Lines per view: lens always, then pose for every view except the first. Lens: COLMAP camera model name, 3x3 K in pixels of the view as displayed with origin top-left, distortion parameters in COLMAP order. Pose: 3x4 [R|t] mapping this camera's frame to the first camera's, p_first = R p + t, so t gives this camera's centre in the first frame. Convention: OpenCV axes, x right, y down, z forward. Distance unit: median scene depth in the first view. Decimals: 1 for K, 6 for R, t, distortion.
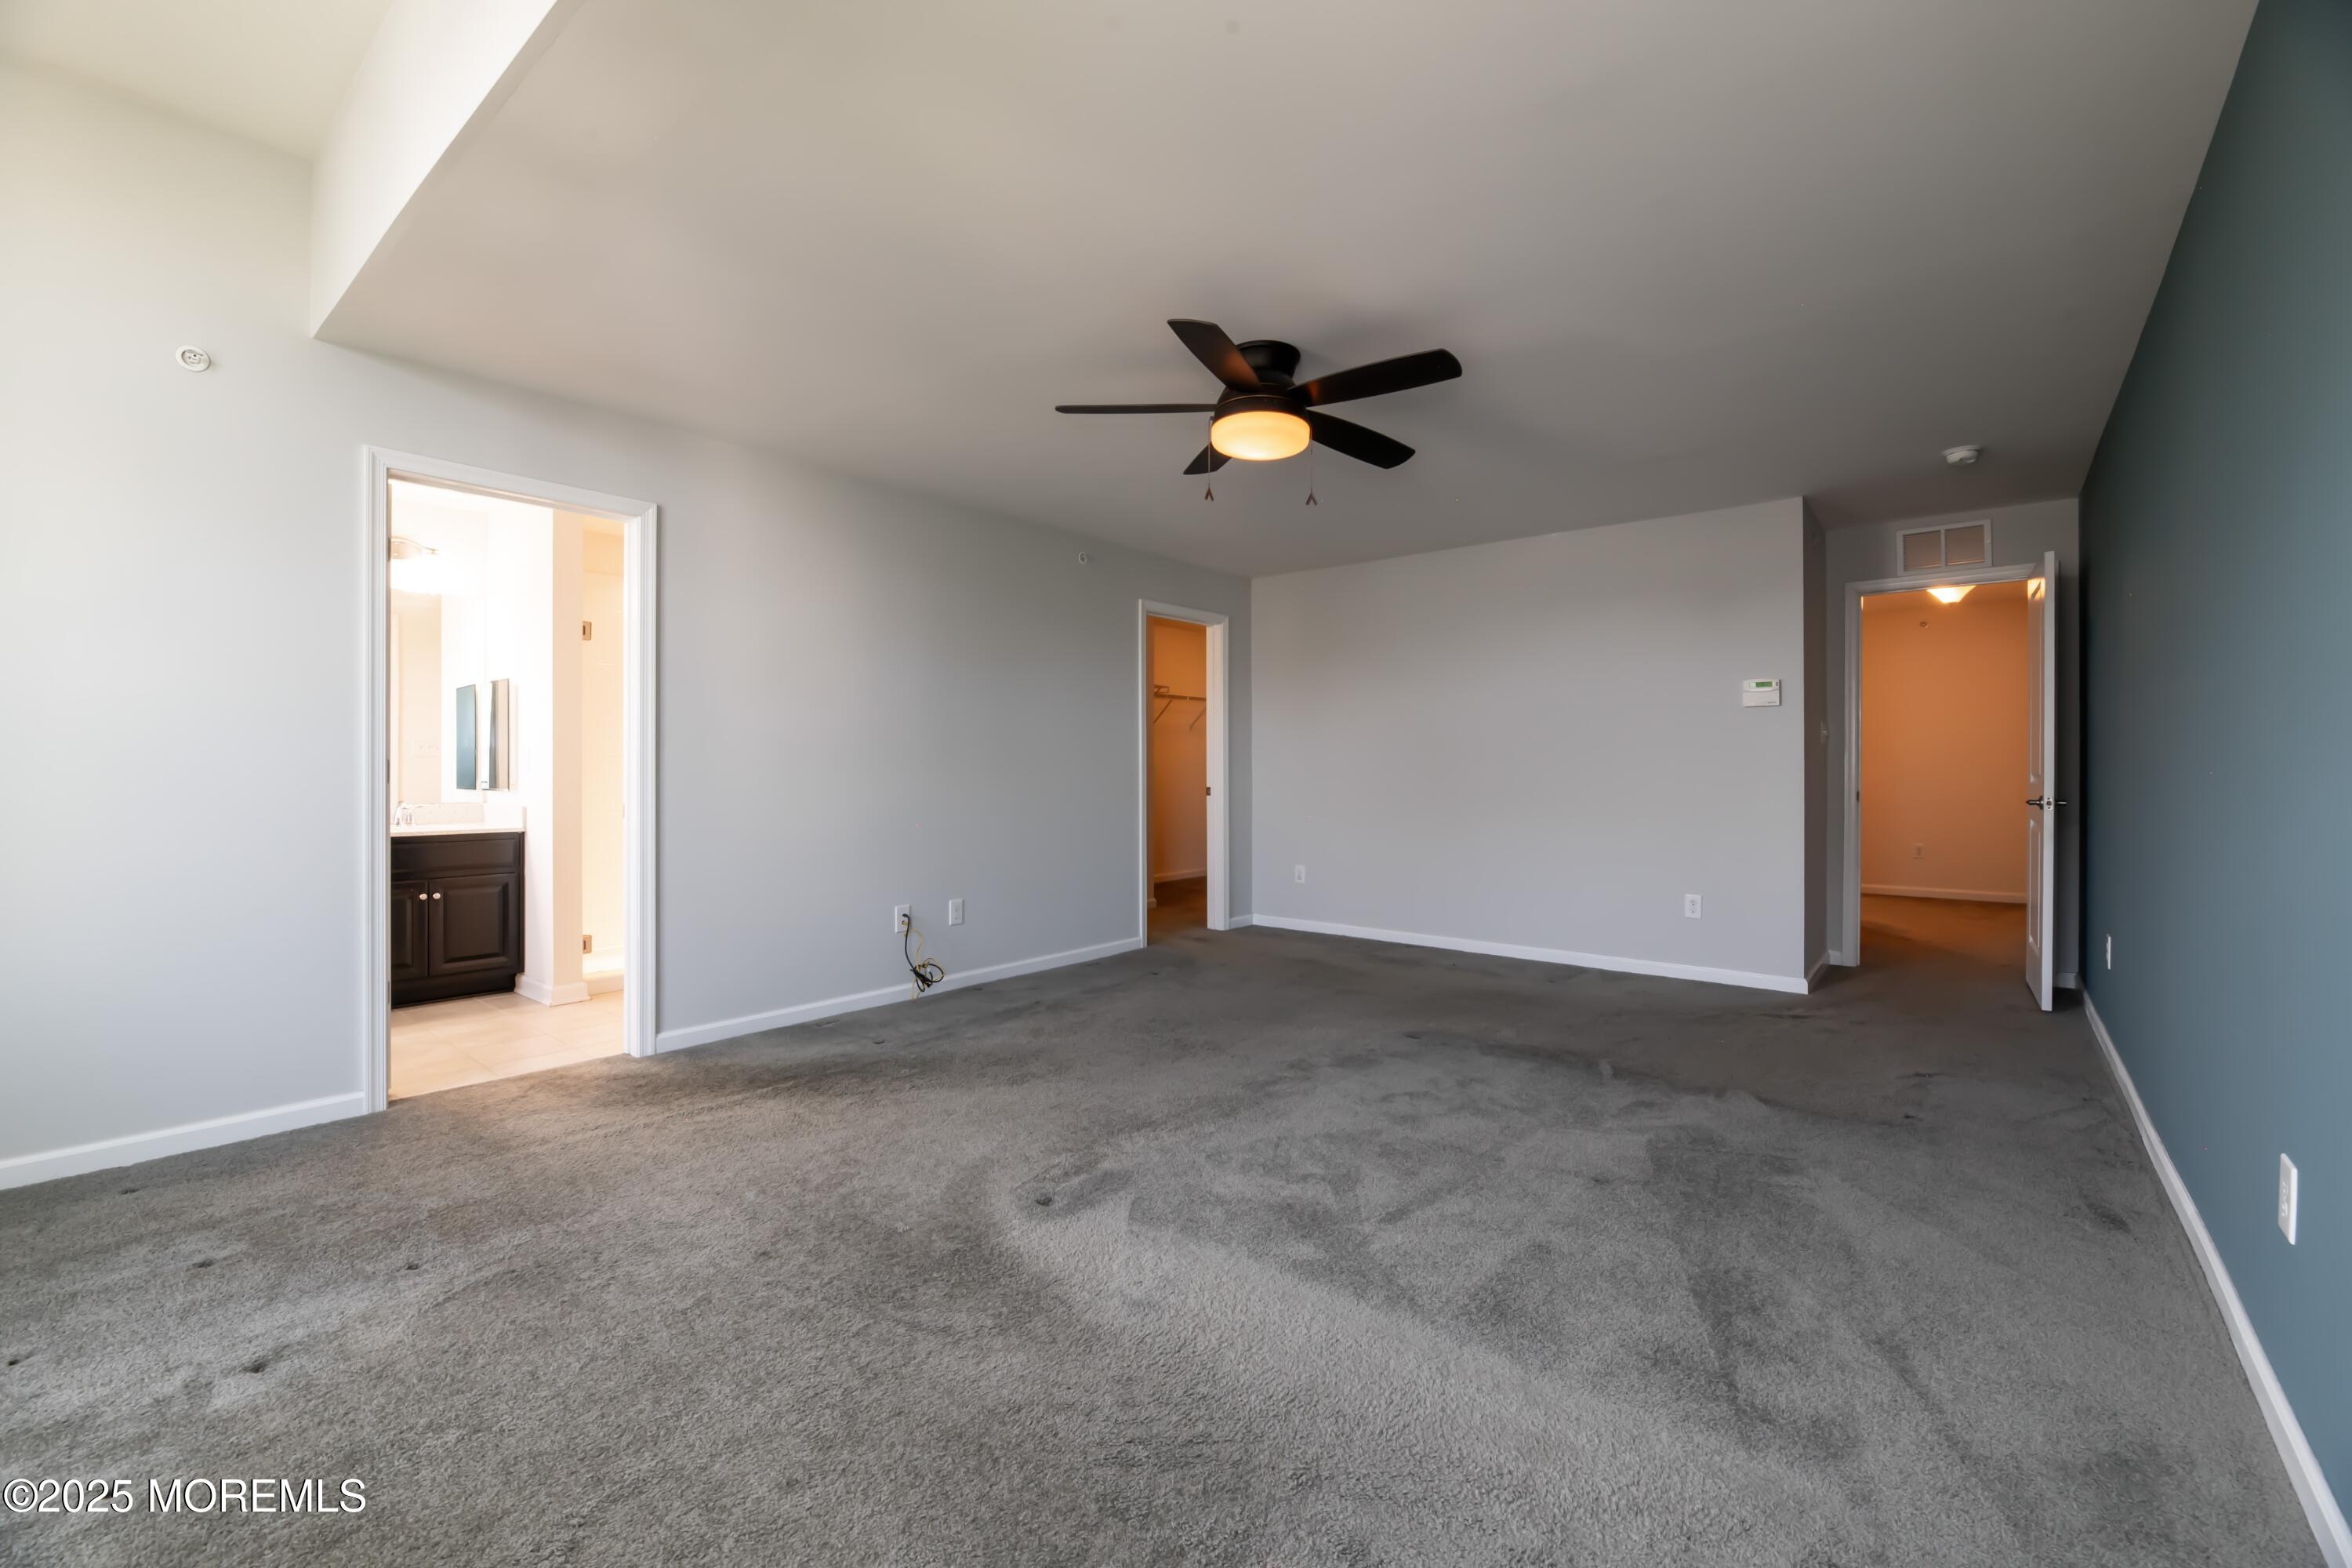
lens RADIAL K [[950.1, 0, 1196.2], [0, 950.1, 779.6], [0, 0, 1]] dist [-0.004840, -0.000997]
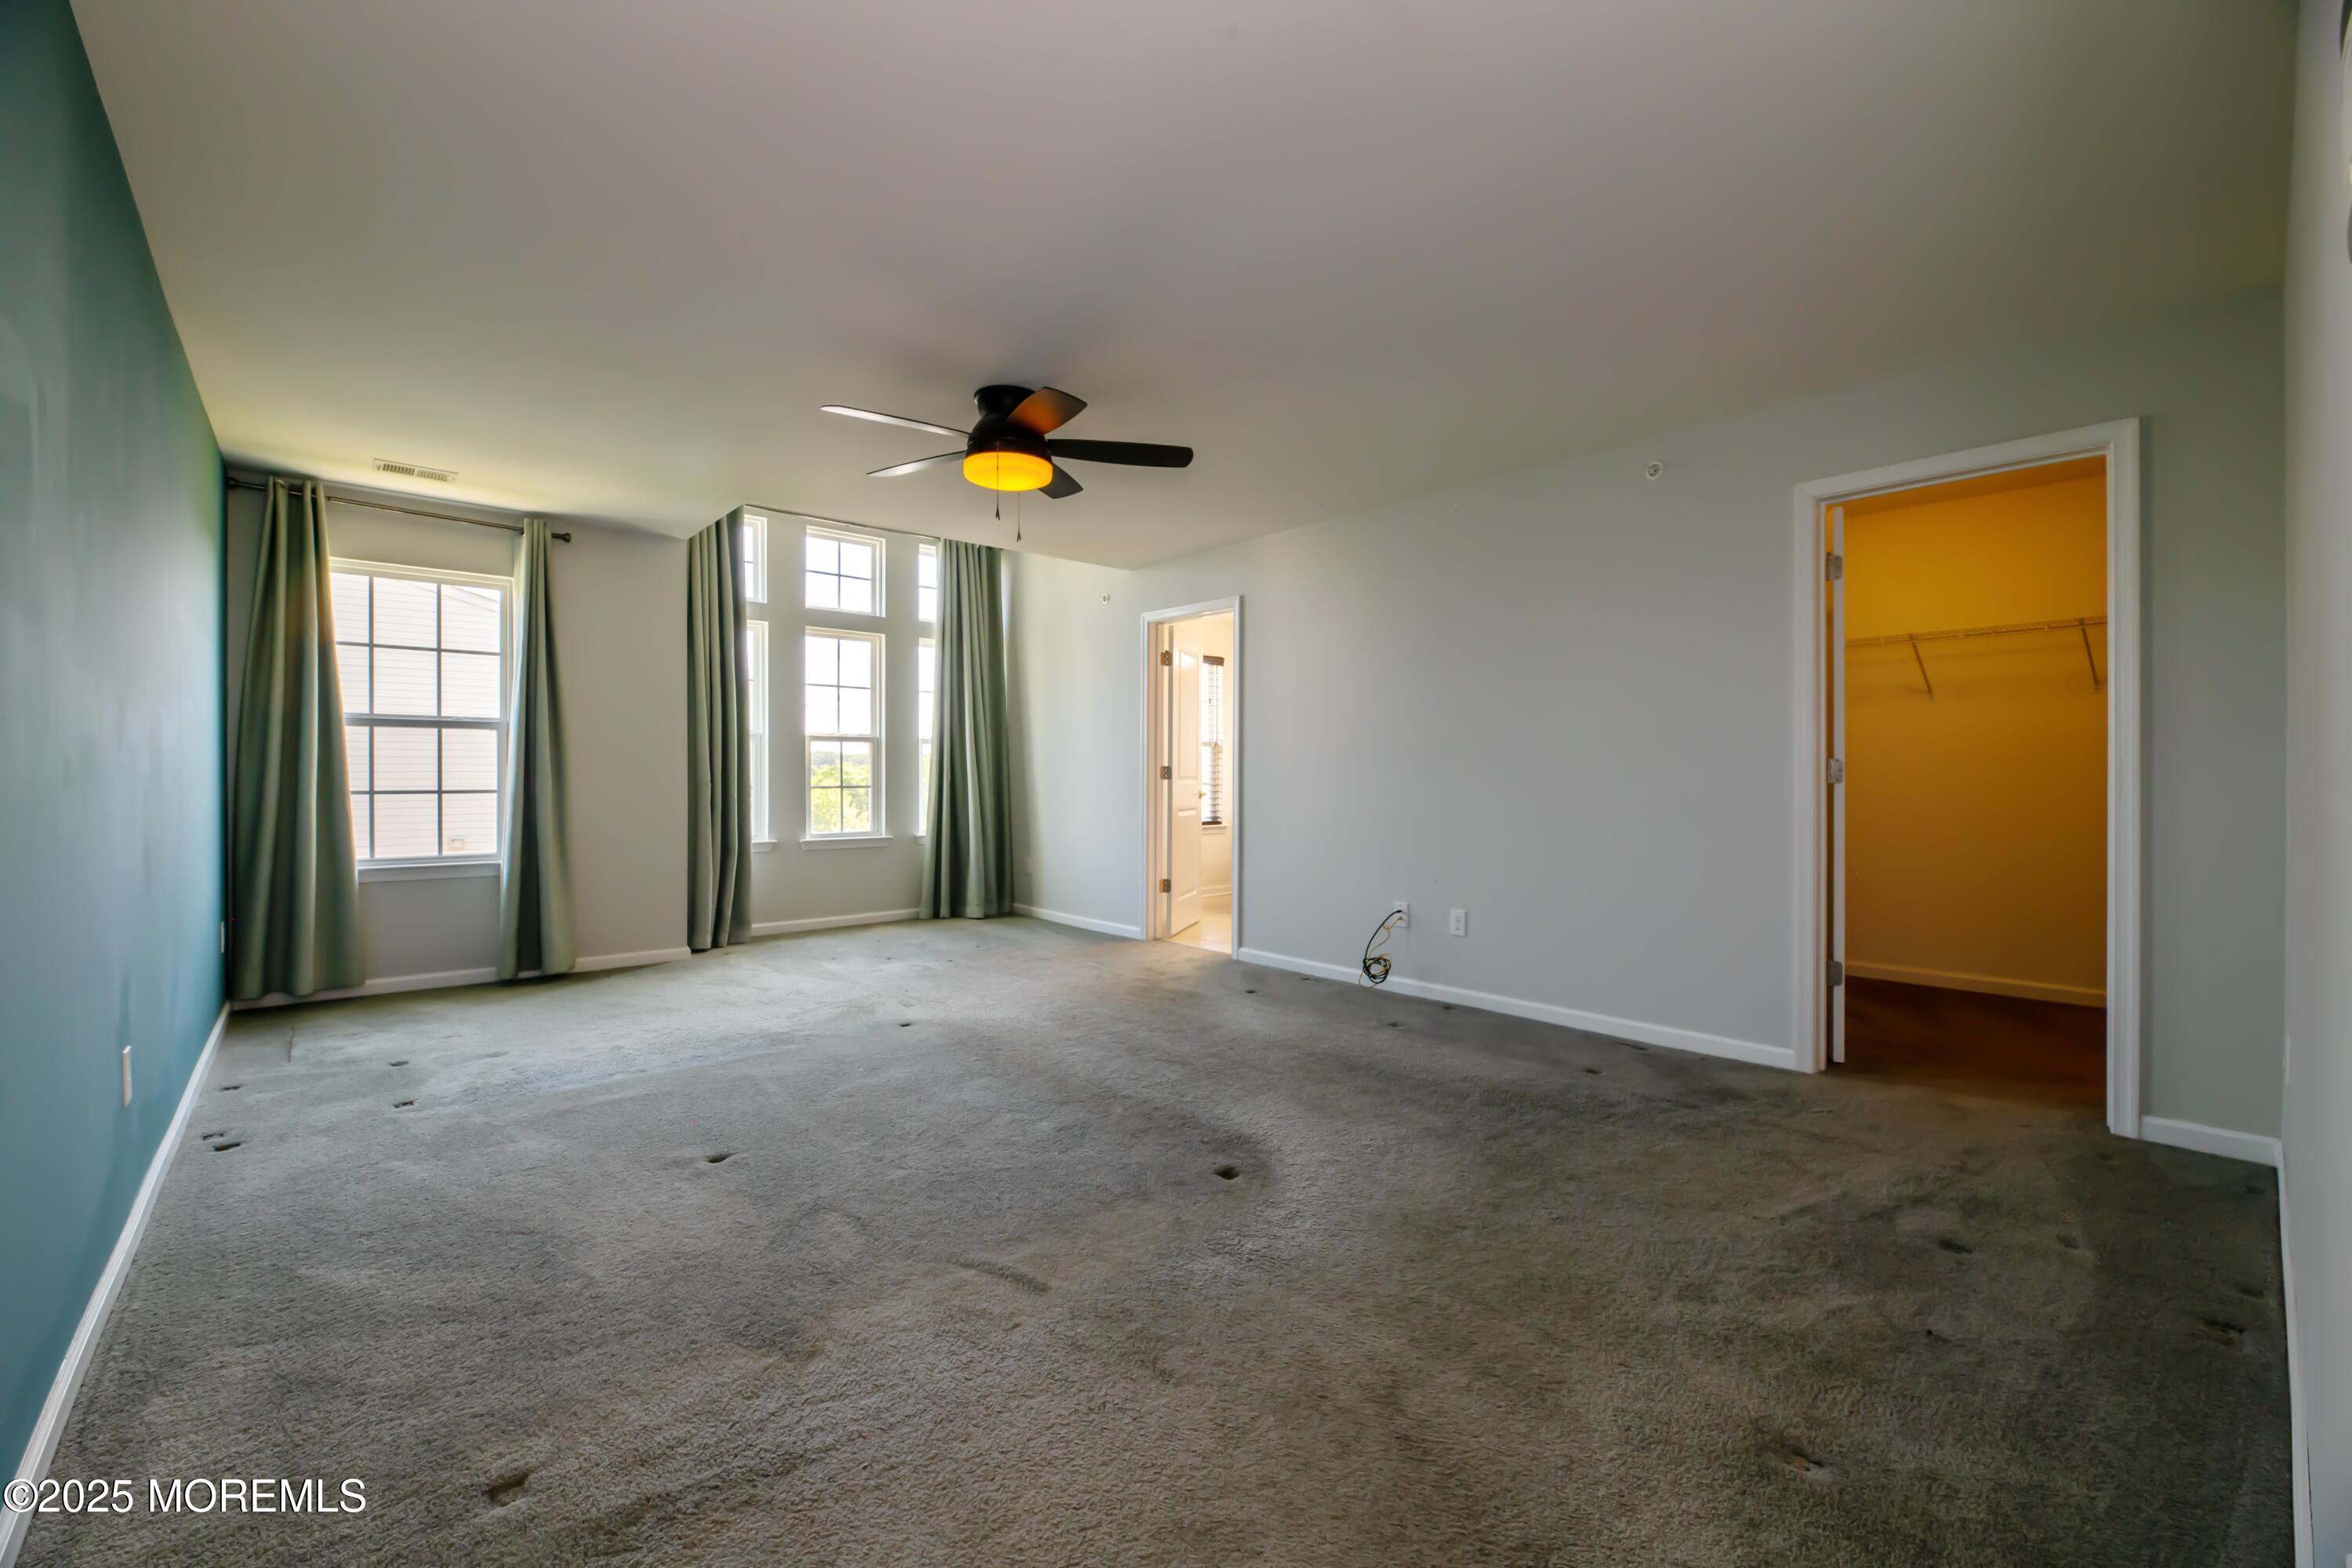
lens RADIAL K [[950.1, 0, 1196.2], [0, 950.1, 779.6], [0, 0, 1]] dist [-0.004840, -0.000997]
pose [[-0.152494, 0.014493, -0.988198, 0.727783], [-0.007826, 0.999843, 0.015871, -0.017085], [0.988273, 0.010154, -0.152357, 0.898493]]
